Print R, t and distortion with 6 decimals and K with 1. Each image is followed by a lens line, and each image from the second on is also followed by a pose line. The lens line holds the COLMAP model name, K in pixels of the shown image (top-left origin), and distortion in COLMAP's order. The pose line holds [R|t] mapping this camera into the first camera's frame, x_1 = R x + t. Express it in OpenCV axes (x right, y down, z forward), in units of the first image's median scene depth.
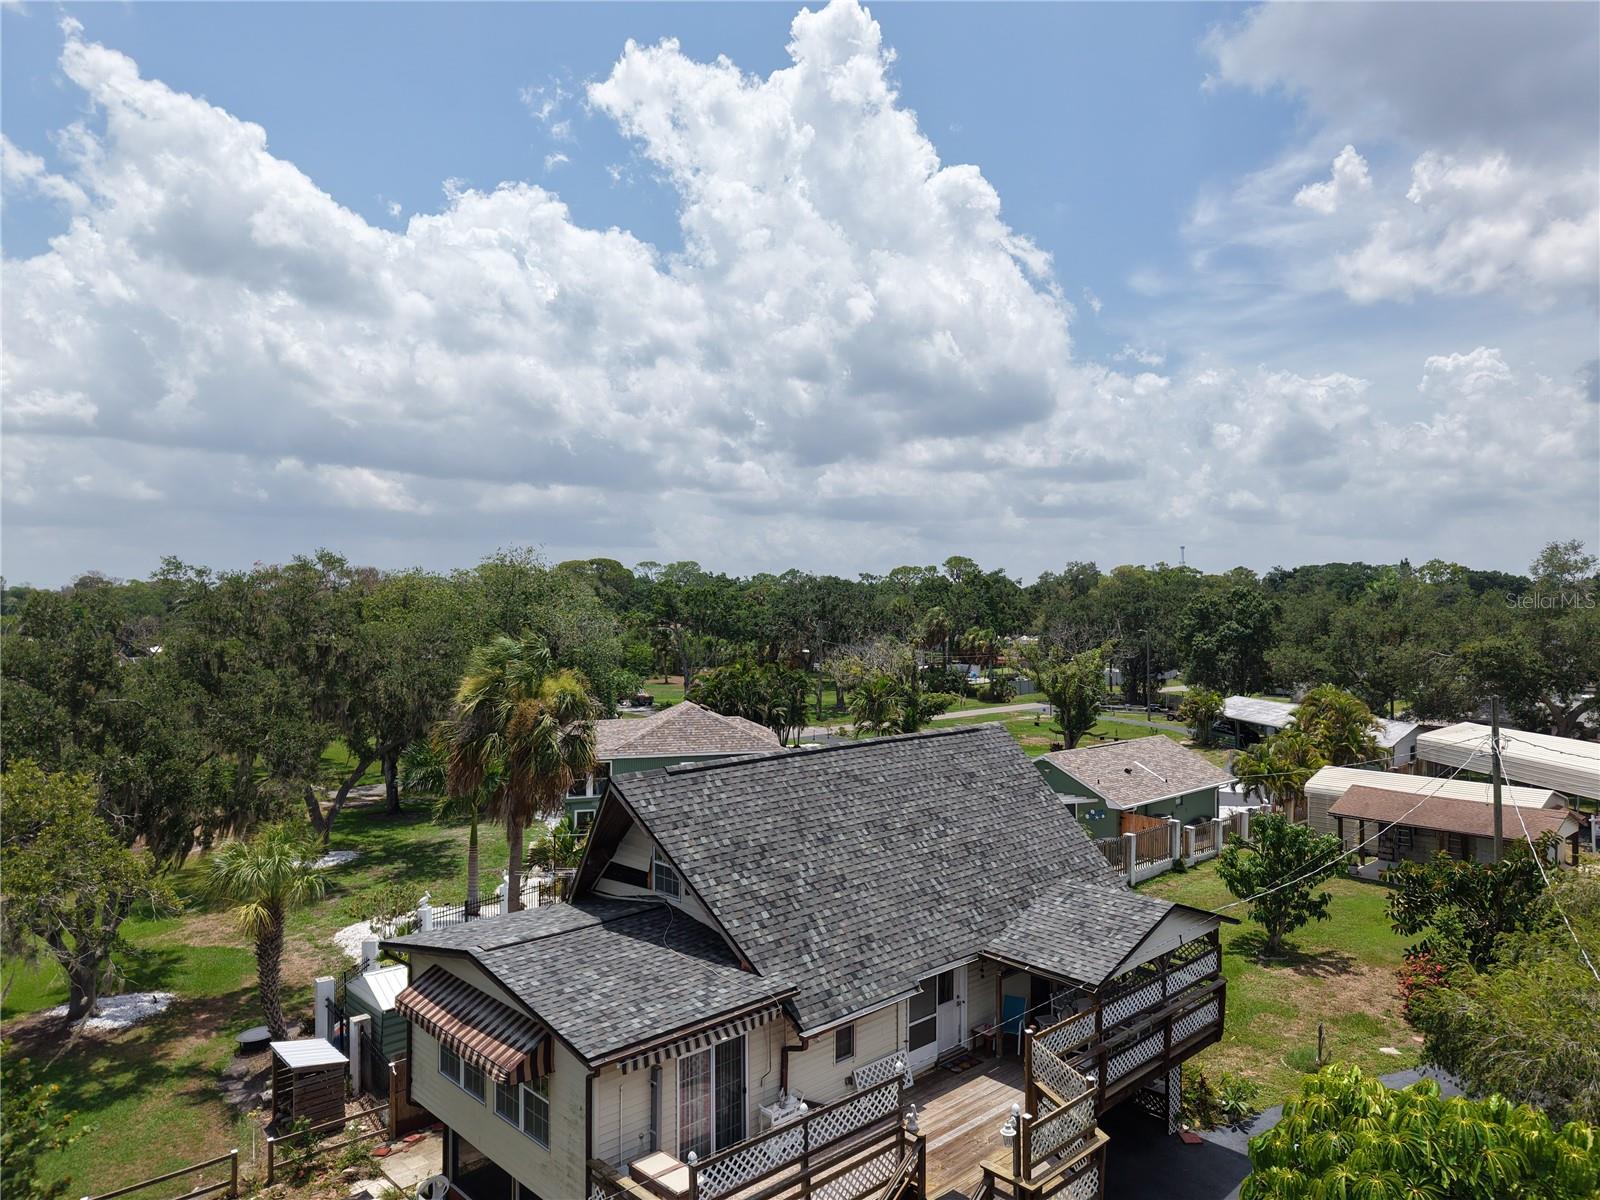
lens RADIAL K [[1062.7, 0, 799.9], [0, 1062.7, 609.5], [0, 0, 1]] dist [0.026719, -0.024350]
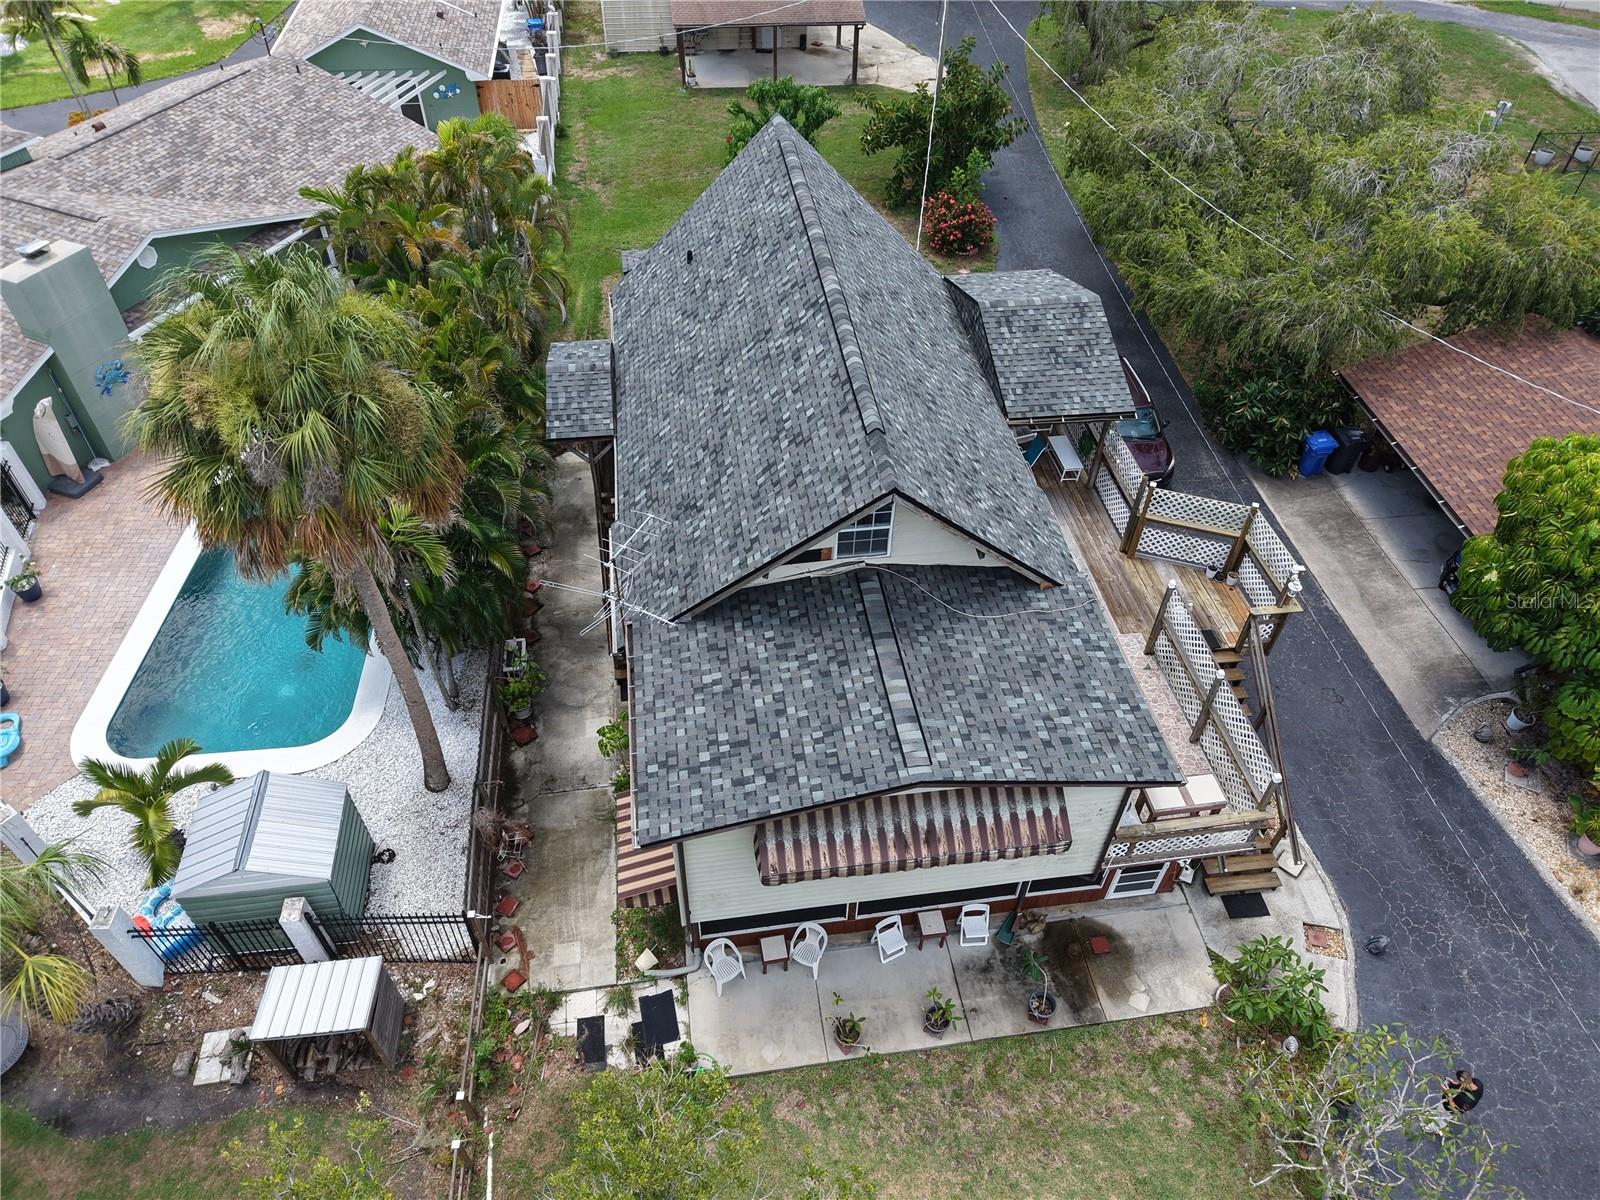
lens RADIAL K [[1062.7, 0, 794.8], [0, 1062.7, 603.8], [0, 0, 1]] dist [0.026719, -0.024350]
pose [[0.579466, -0.574229, 0.578343, -1.010191], [-0.009193, 0.704976, 0.709172, -0.426972], [-0.814945, -0.416258, 0.403231, 1.131067]]
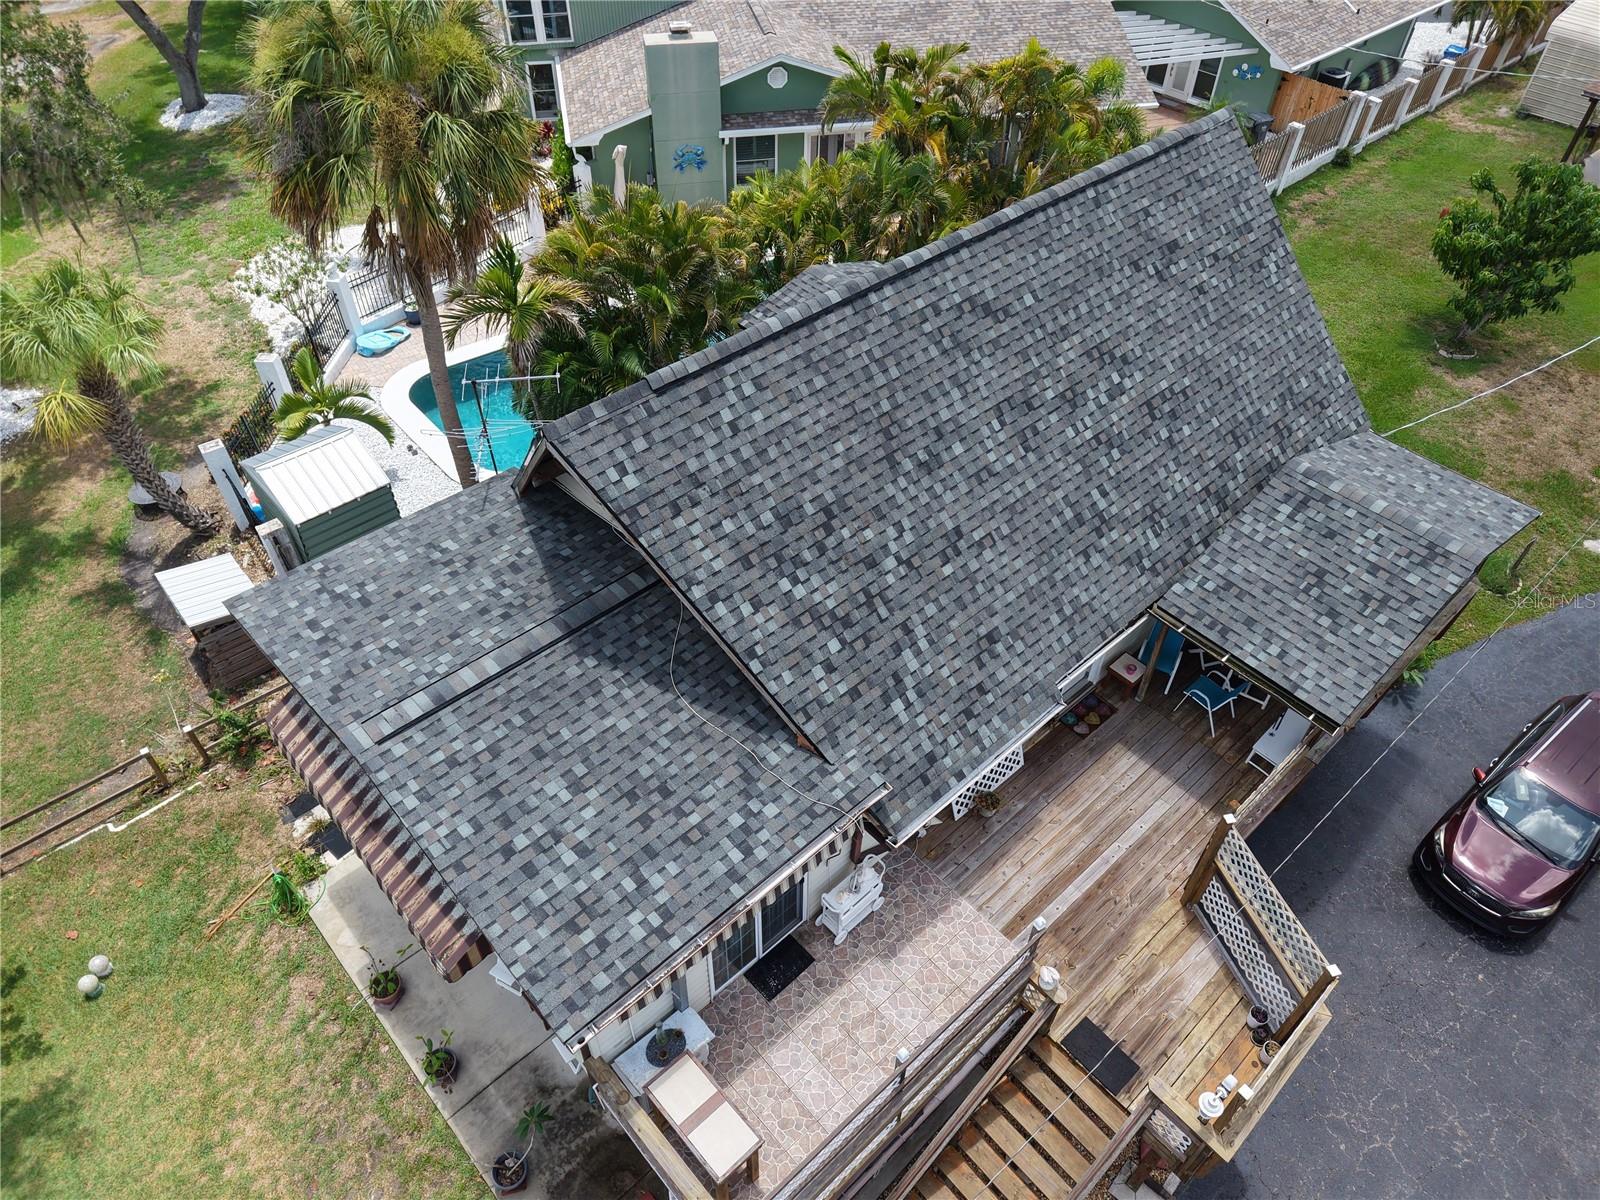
lens RADIAL K [[1062.7, 0, 797.3], [0, 1062.7, 603.3], [0, 0, 1]] dist [0.026719, -0.024350]
pose [[0.999783, 0.020847, 0.000194, -0.080280], [-0.014885, 0.707328, 0.706729, -0.231963], [0.014596, -0.706578, 0.707485, 0.873230]]
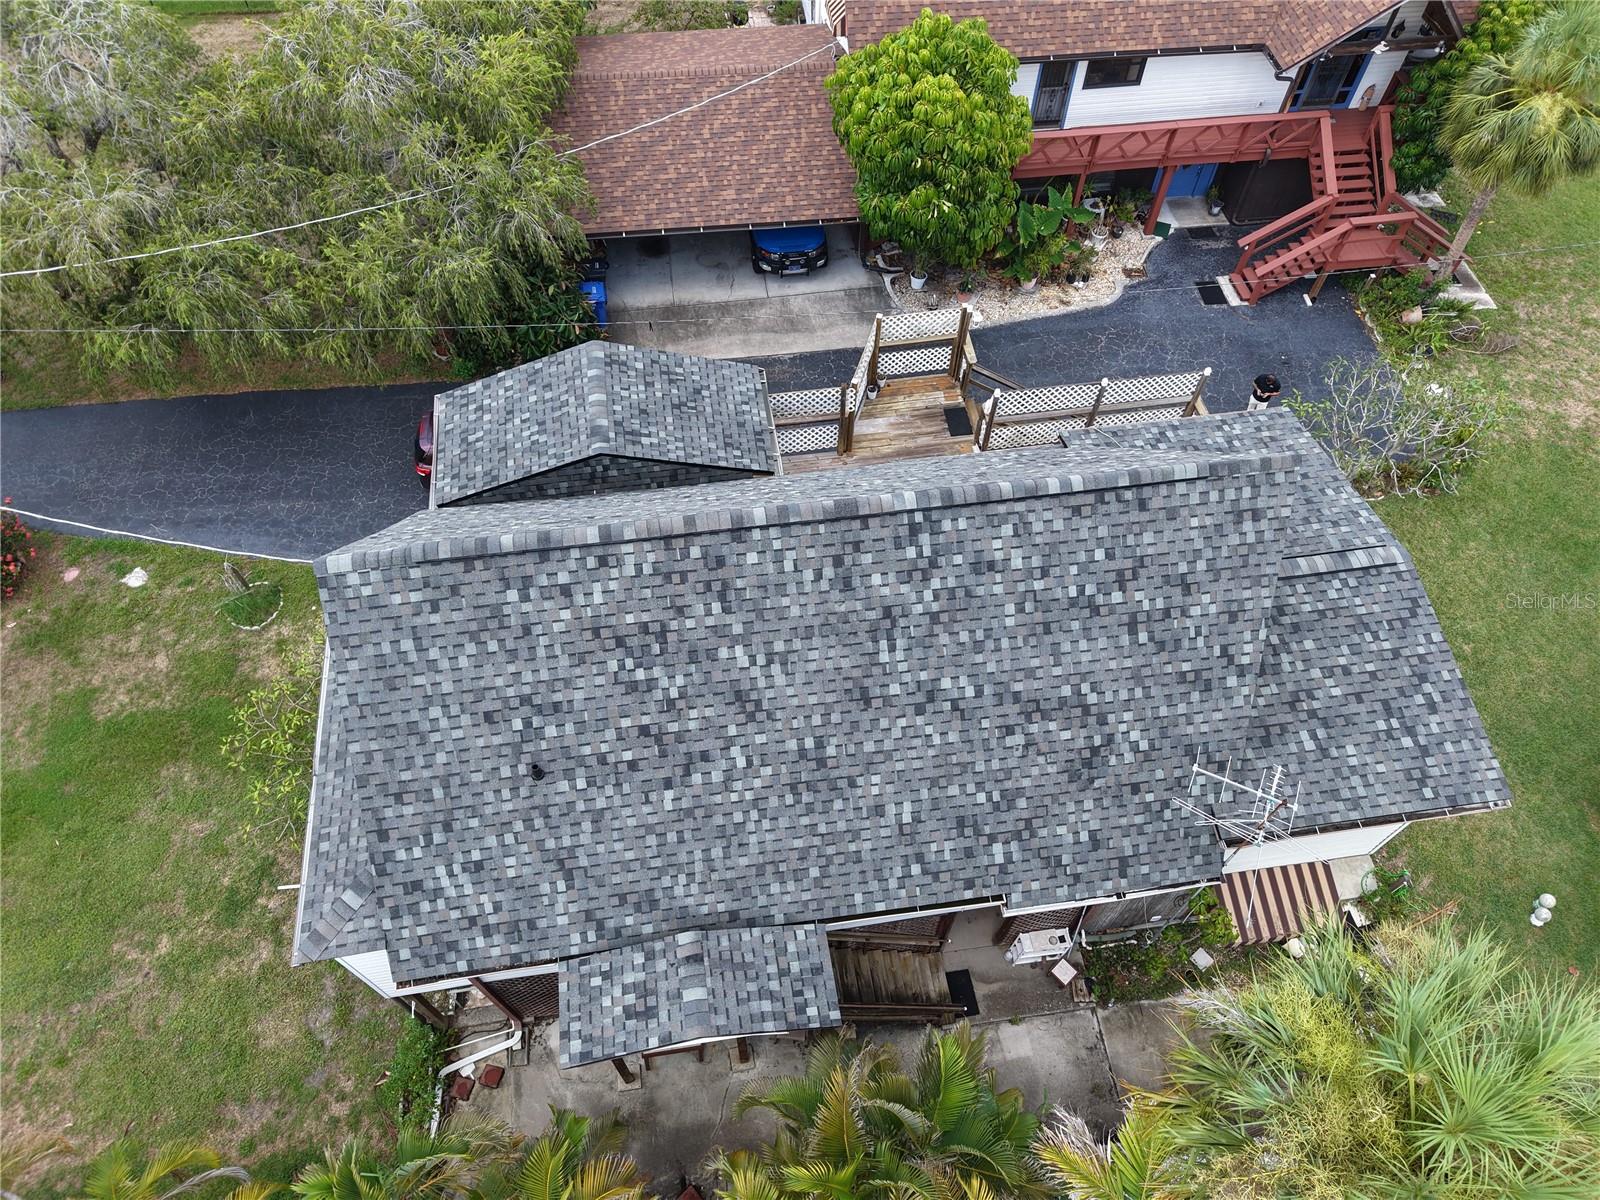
lens RADIAL K [[1062.7, 0, 799.1], [0, 1062.7, 601.4], [0, 0, 1]] dist [0.026719, -0.024350]
pose [[-0.822840, -0.474744, 0.312334, -0.264287], [-0.005567, 0.556328, 0.830944, -0.546087], [-0.568246, 0.681995, -0.460412, 2.380582]]
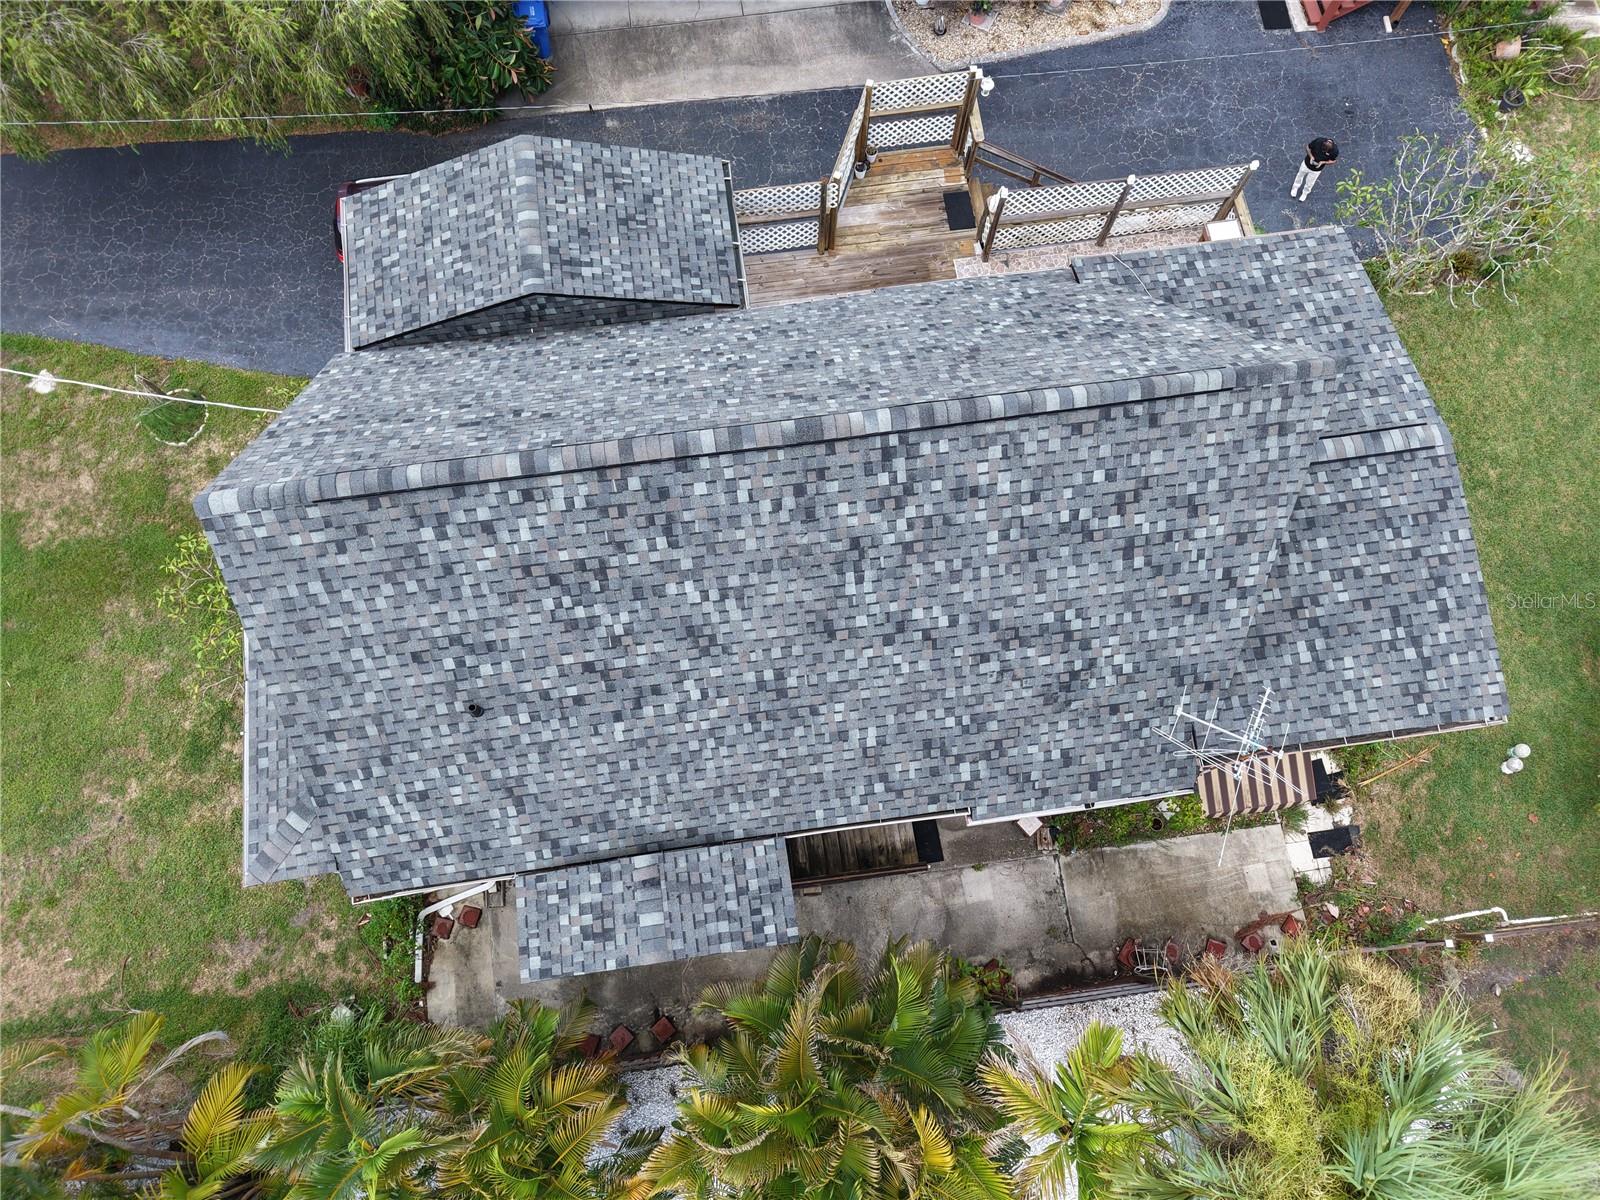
lens RADIAL K [[1062.7, 0, 799.2], [0, 1062.7, 599.1], [0, 0, 1]] dist [0.026719, -0.024350]
pose [[-0.818723, -0.553242, 0.153671, -0.147817], [-0.009793, 0.281048, 0.959644, -0.551999], [-0.574105, 0.784178, -0.235518, 2.149043]]
